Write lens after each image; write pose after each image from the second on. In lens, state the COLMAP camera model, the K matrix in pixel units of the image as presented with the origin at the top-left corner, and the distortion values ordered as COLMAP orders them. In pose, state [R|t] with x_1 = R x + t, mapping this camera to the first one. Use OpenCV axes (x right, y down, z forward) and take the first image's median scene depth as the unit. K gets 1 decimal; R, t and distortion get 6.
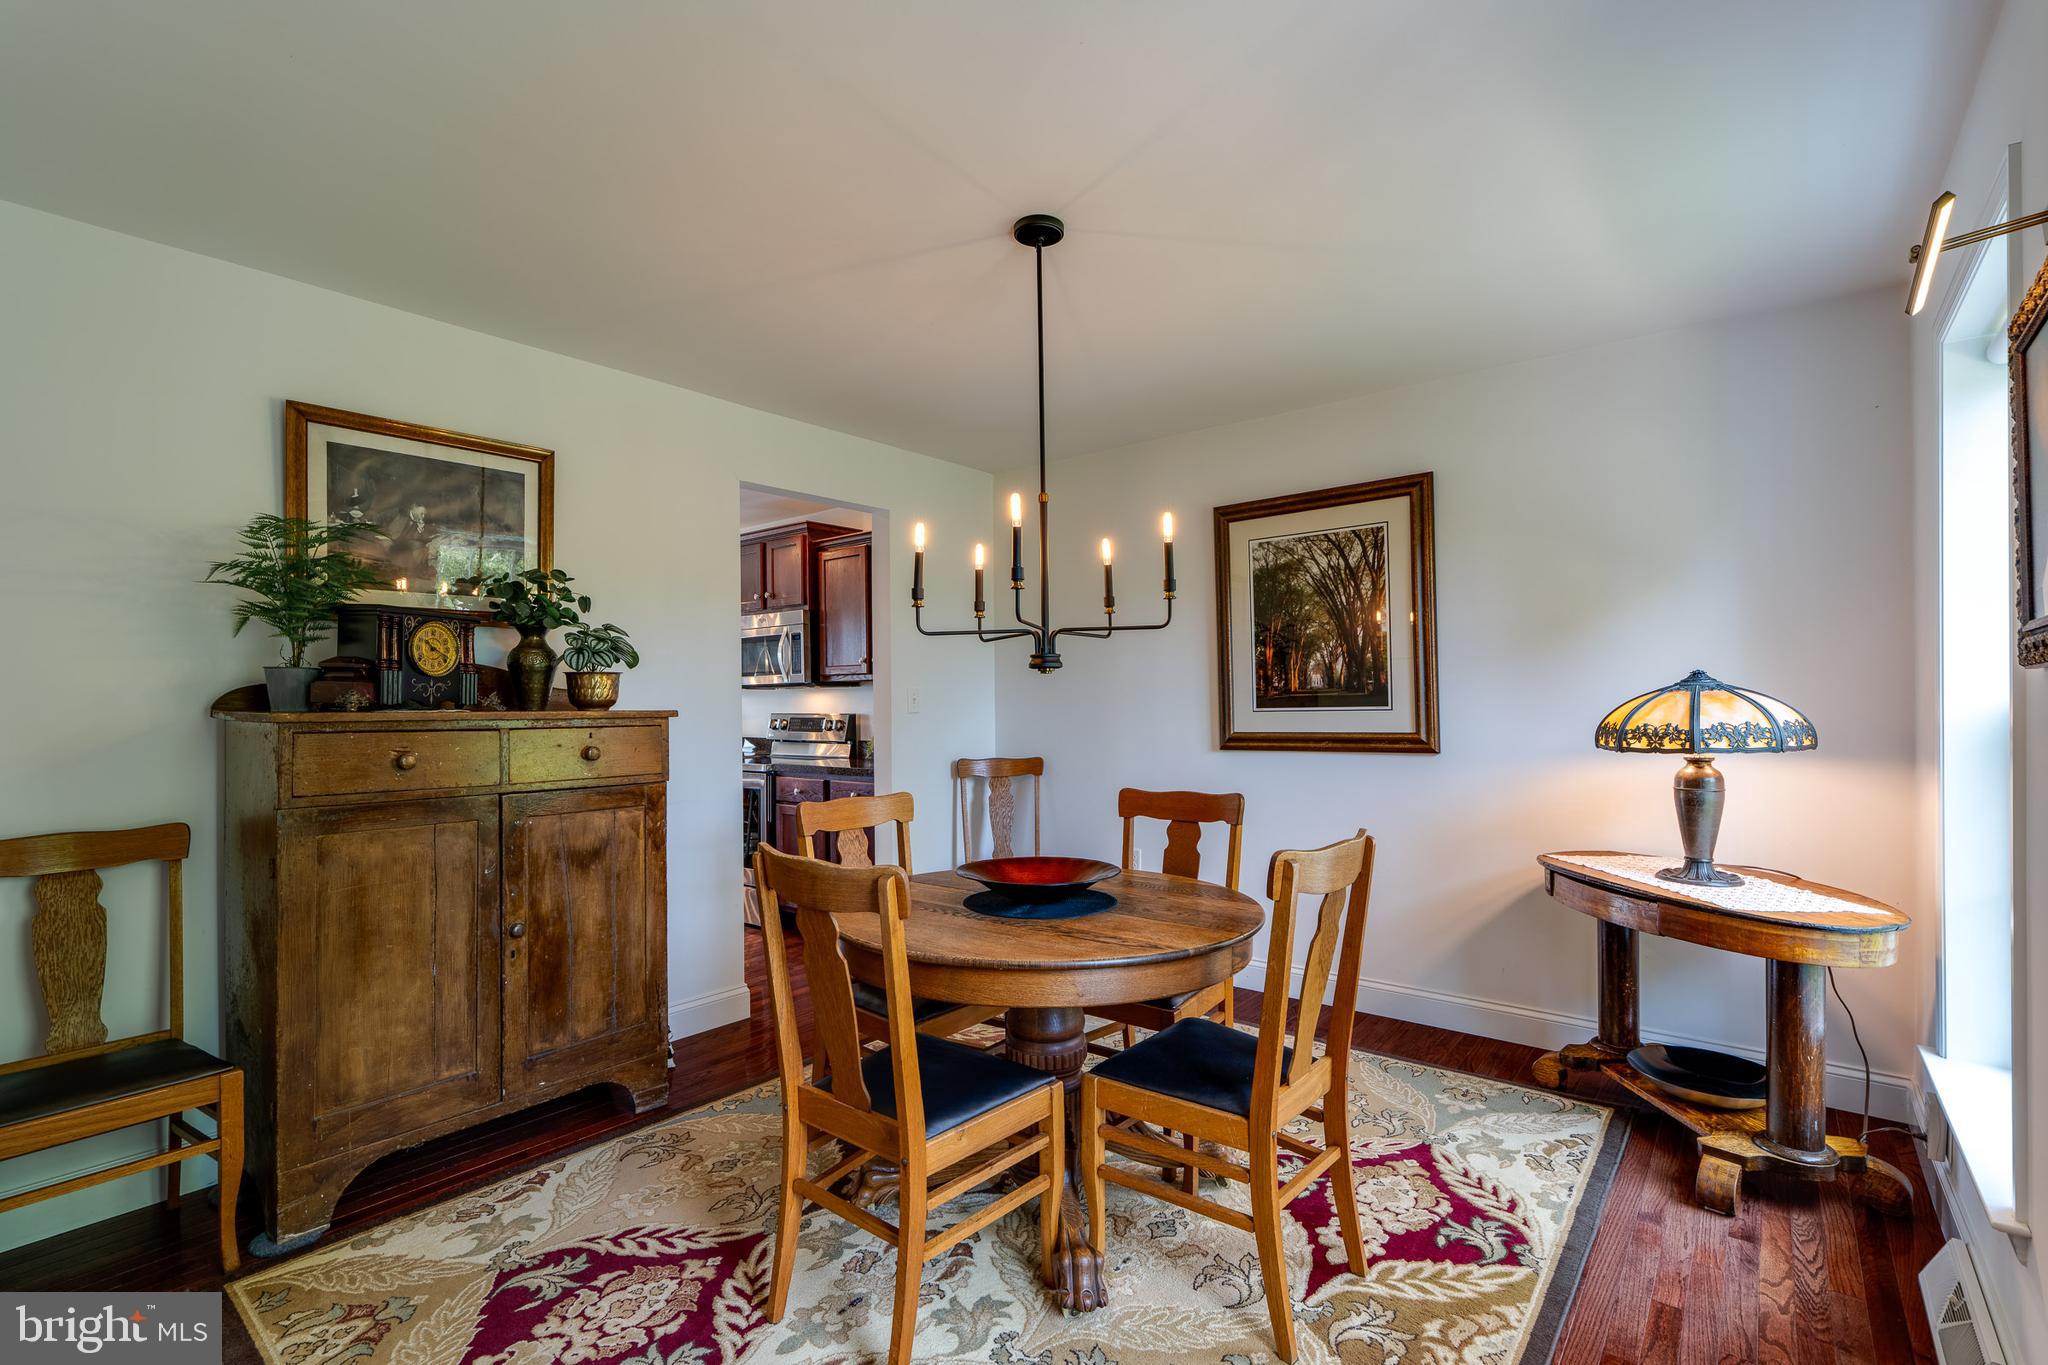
lens RADIAL K [[922.1, 0, 1003.2], [0, 922.1, 691.1], [0, 0, 1]] dist [-0.003910, 0.000013]
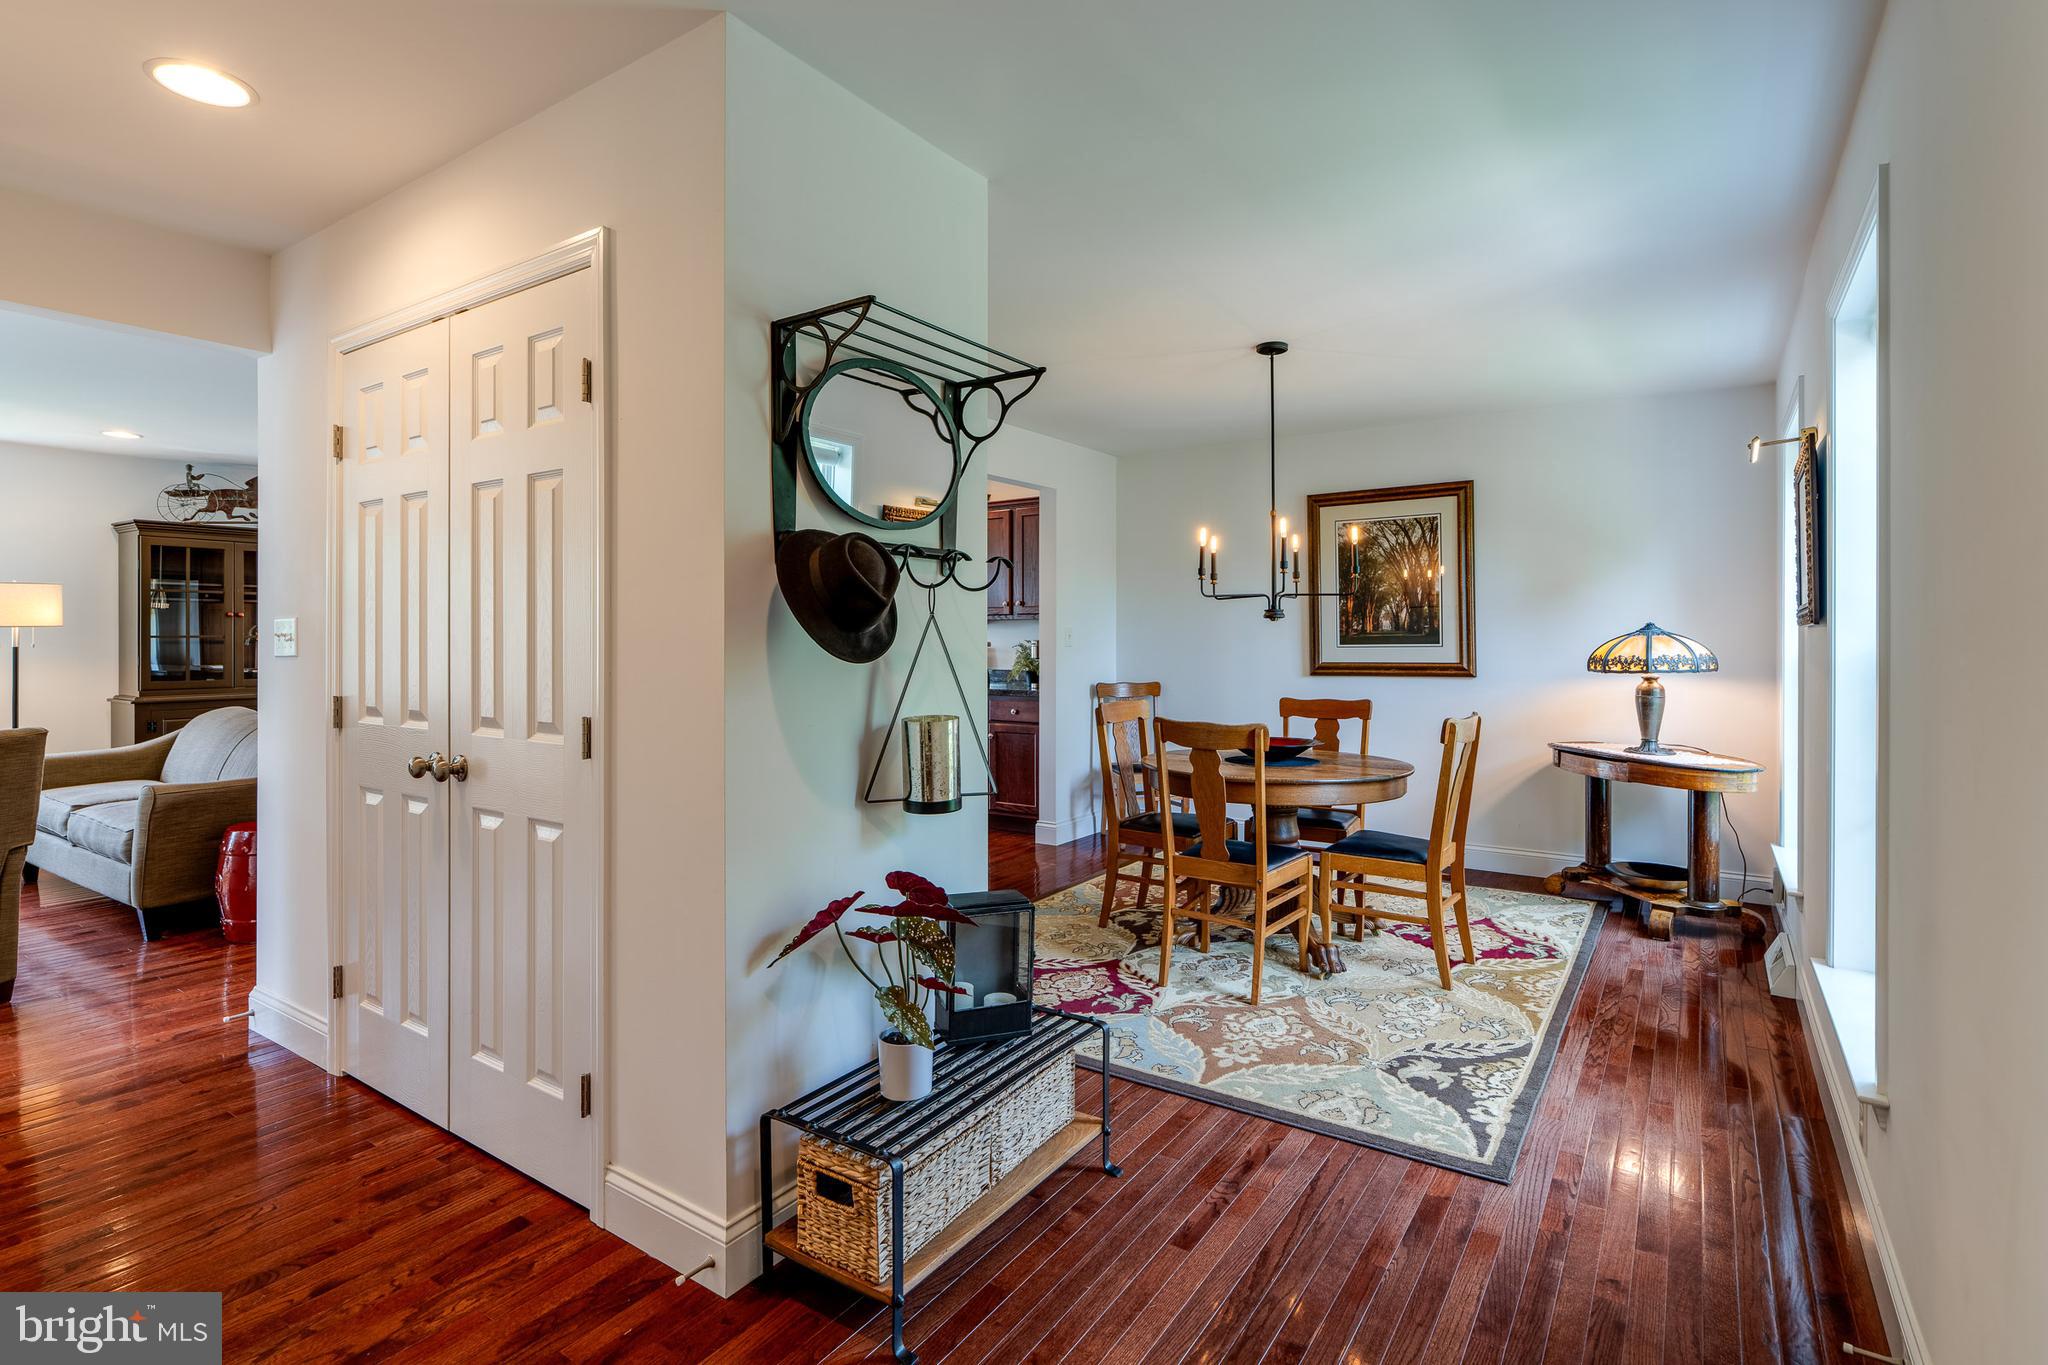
lens RADIAL K [[993.8, 0, 1015.0], [0, 993.8, 627.8], [0, 0, 1]] dist [0.001002, -0.000270]
pose [[0.995620, 0.010286, 0.092925, -0.519276], [-0.010273, 0.999947, -0.000618, -0.001103], [-0.092927, -0.000339, 0.995673, -0.636322]]
